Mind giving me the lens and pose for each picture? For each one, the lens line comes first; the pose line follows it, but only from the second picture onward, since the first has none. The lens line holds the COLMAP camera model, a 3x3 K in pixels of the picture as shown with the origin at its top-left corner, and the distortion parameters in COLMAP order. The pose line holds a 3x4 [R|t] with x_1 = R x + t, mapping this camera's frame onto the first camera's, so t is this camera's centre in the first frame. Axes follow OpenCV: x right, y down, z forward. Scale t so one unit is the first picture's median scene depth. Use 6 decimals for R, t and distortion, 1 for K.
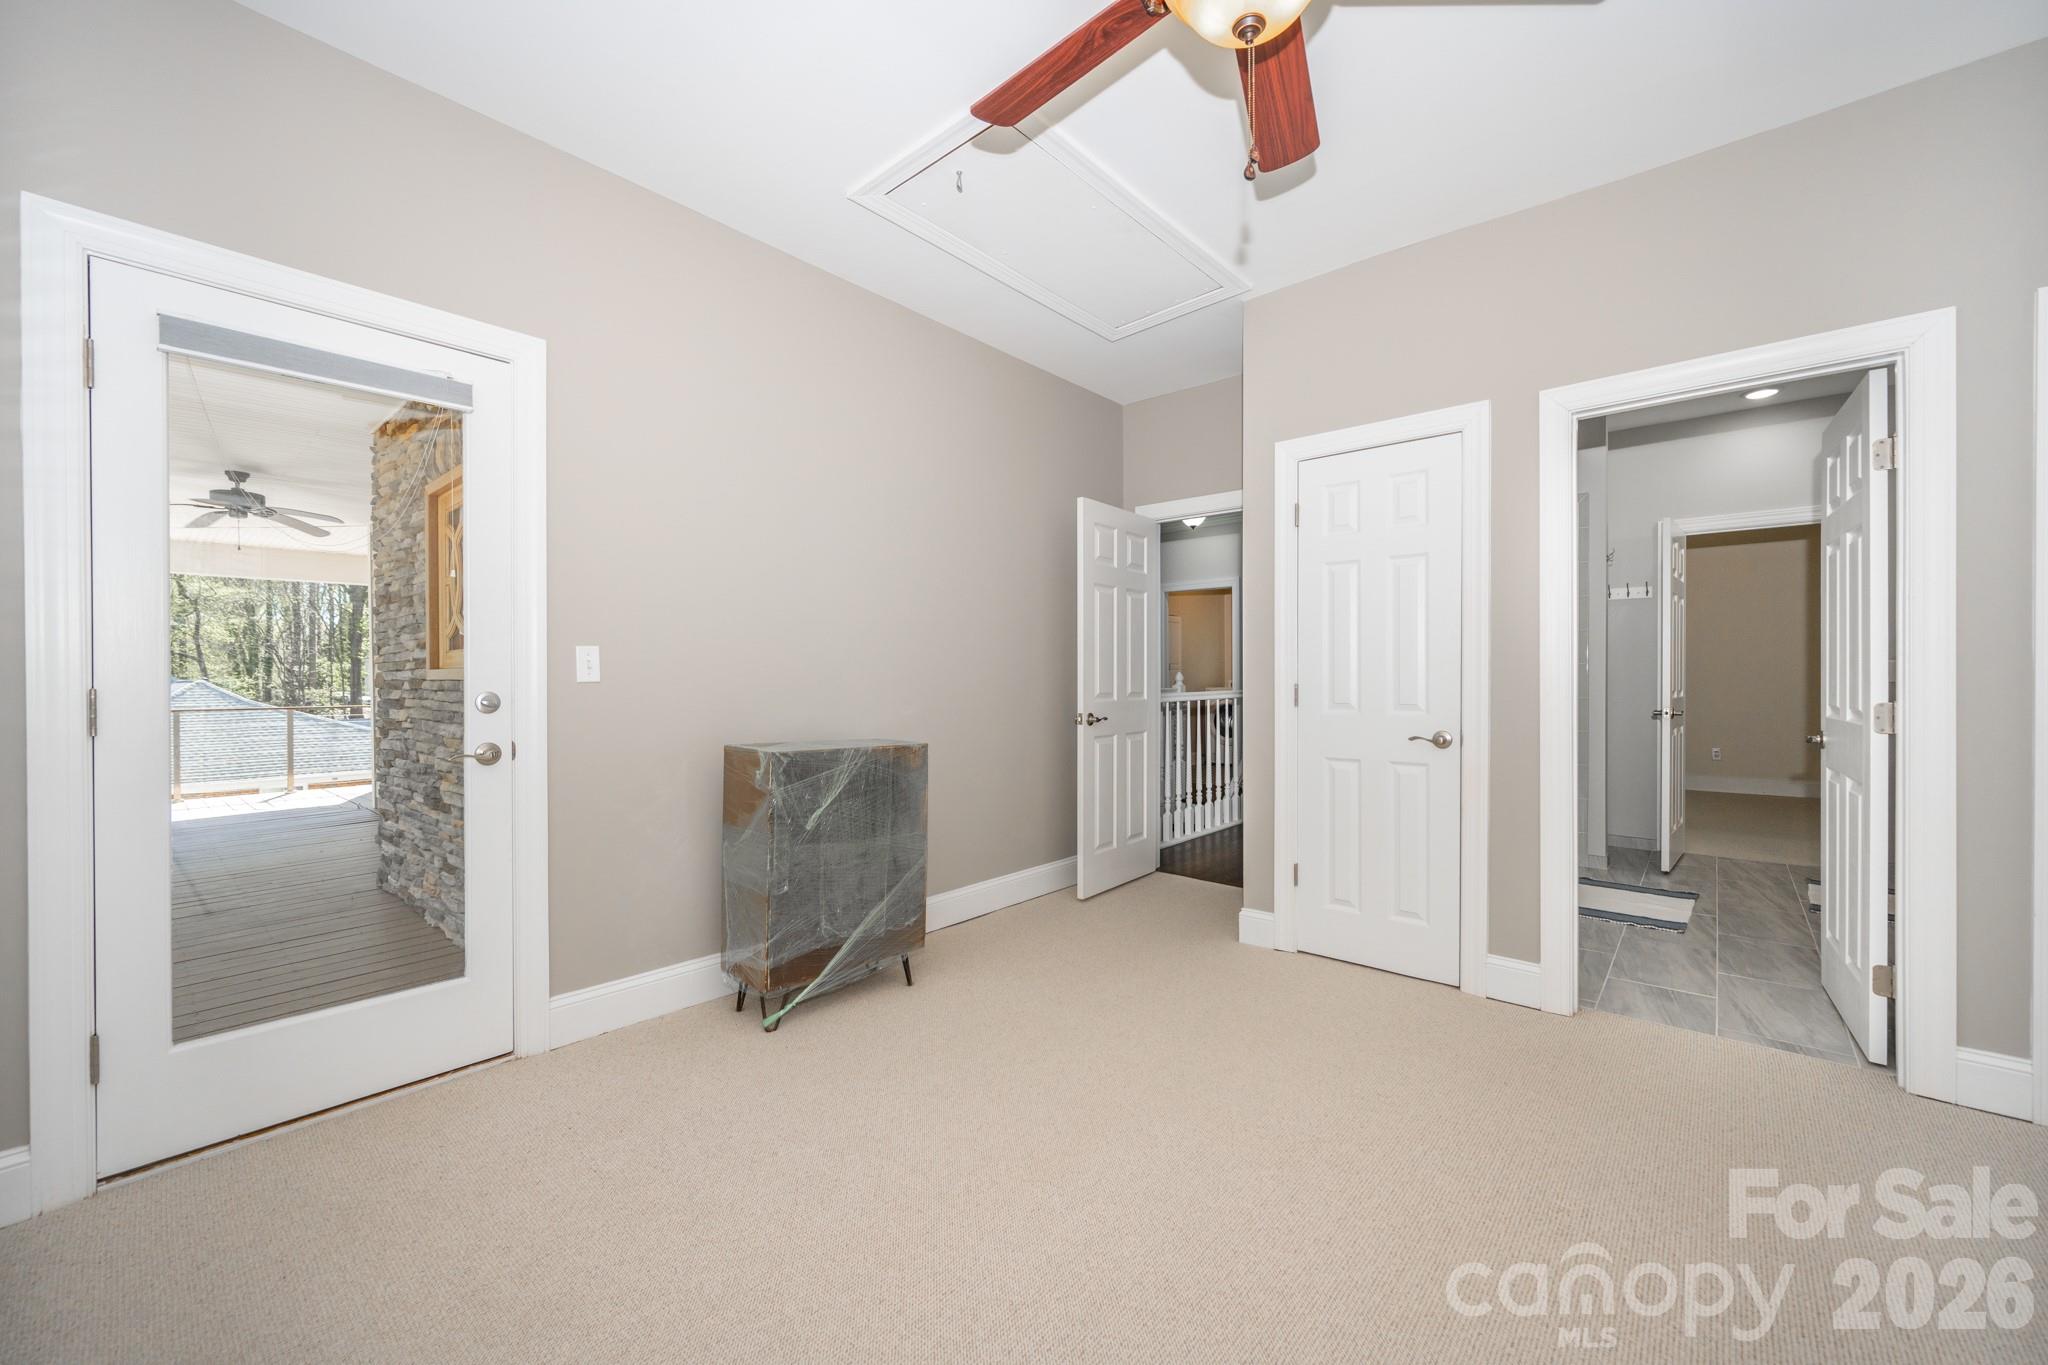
lens RADIAL K [[802.4, 0, 1023.8], [0, 802.4, 682.2], [0, 0, 1]] dist [0.000337, 0.000411]
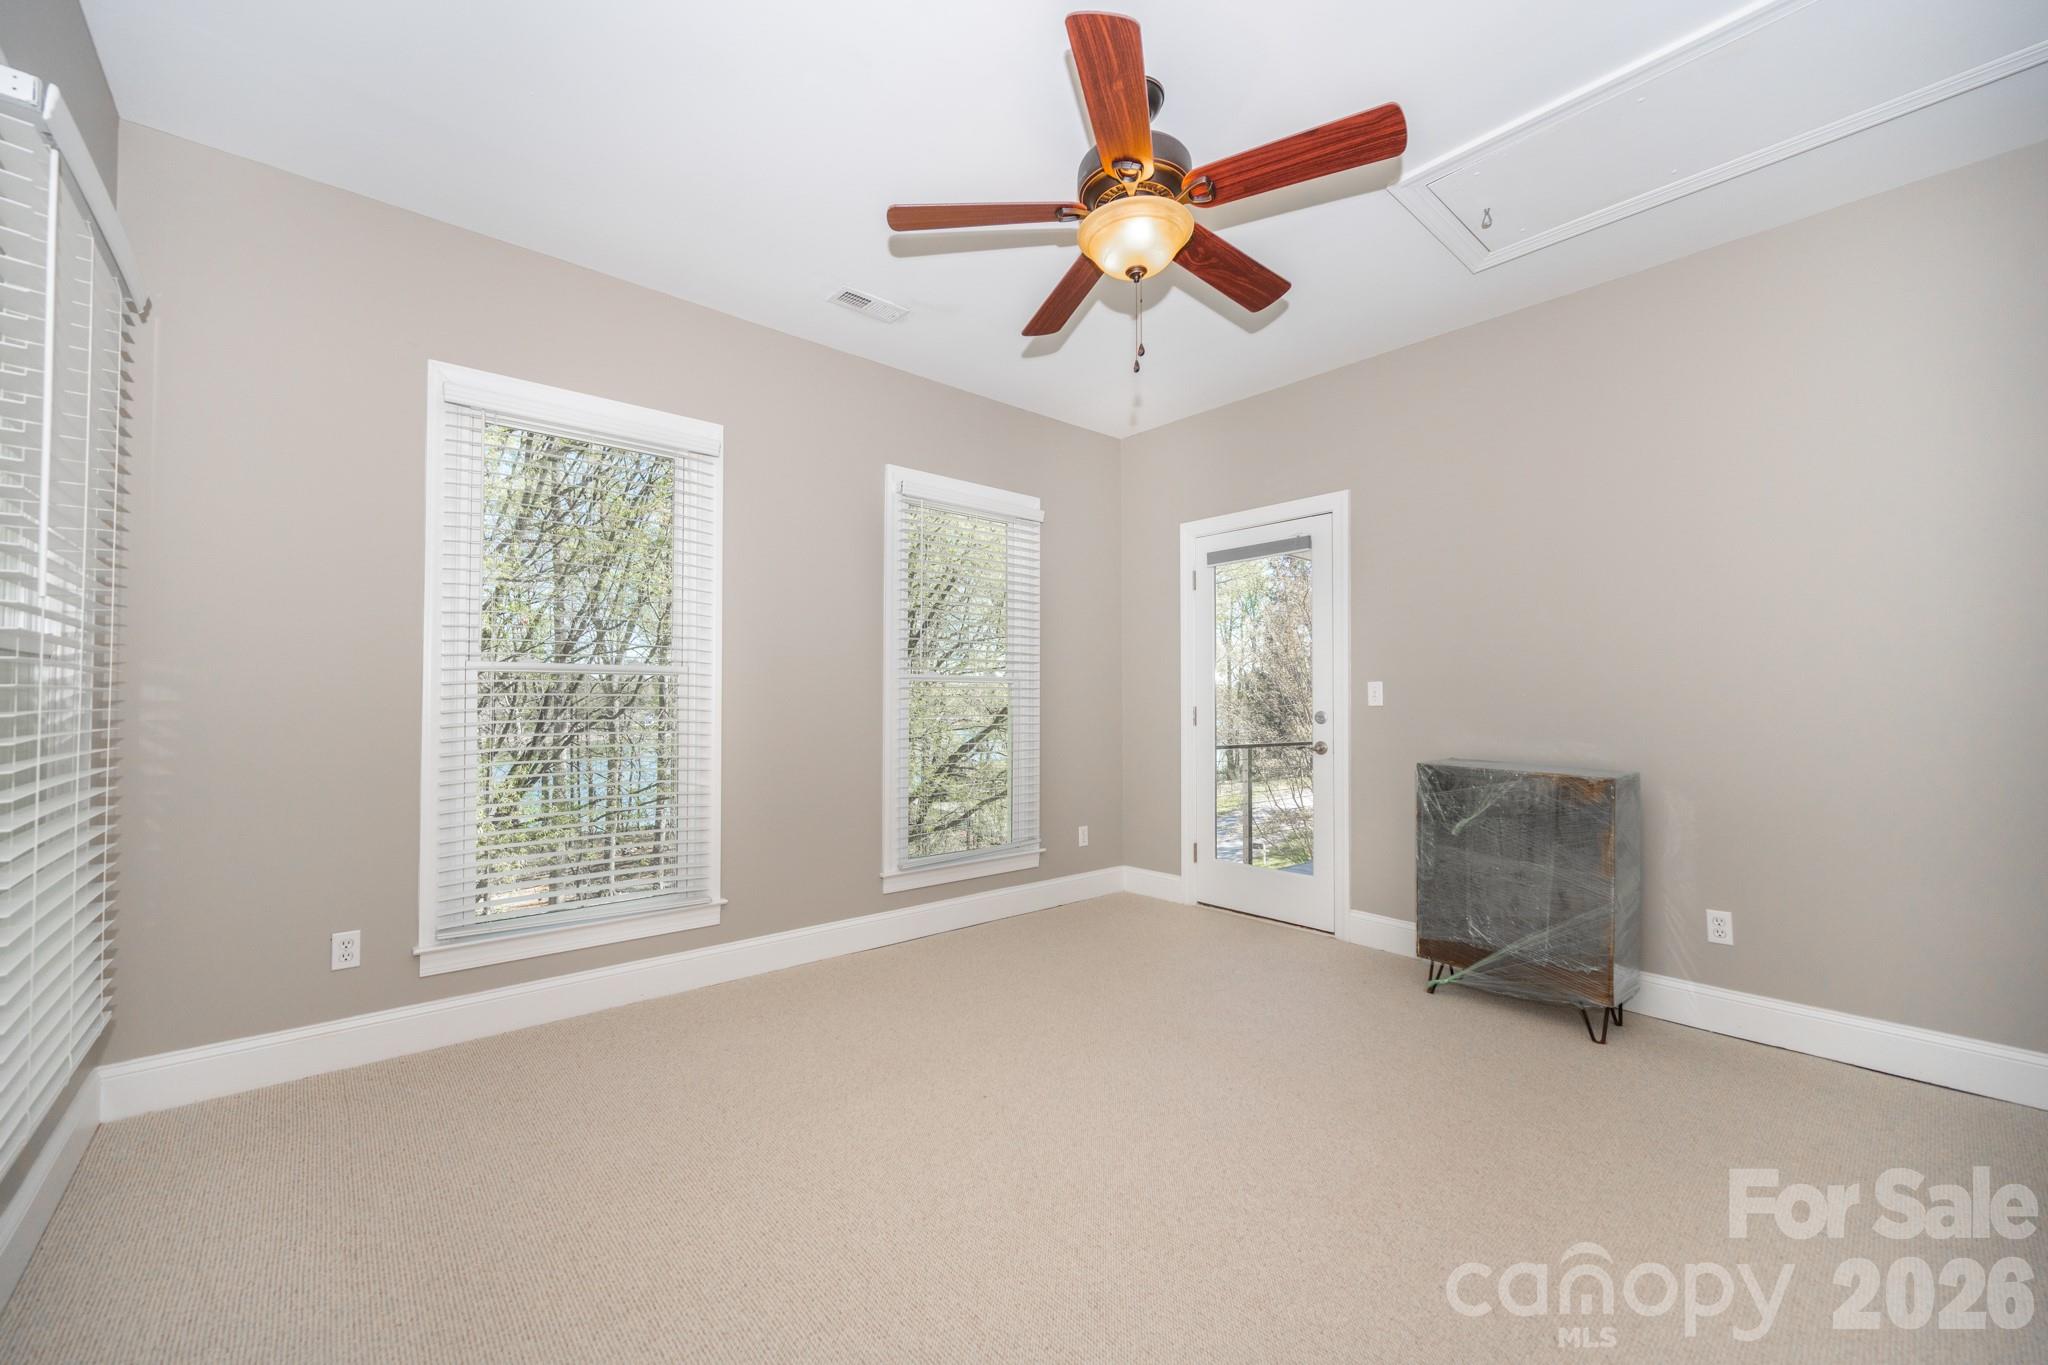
lens RADIAL K [[802.4, 0, 1018.1], [0, 802.4, 685.6], [0, 0, 1]] dist [0.000337, 0.000411]
pose [[-0.129613, -0.021325, -0.991335, 0.934359], [-0.016371, 0.999678, -0.019364, 0.001031], [0.991430, 0.013719, -0.129920, 0.502986]]
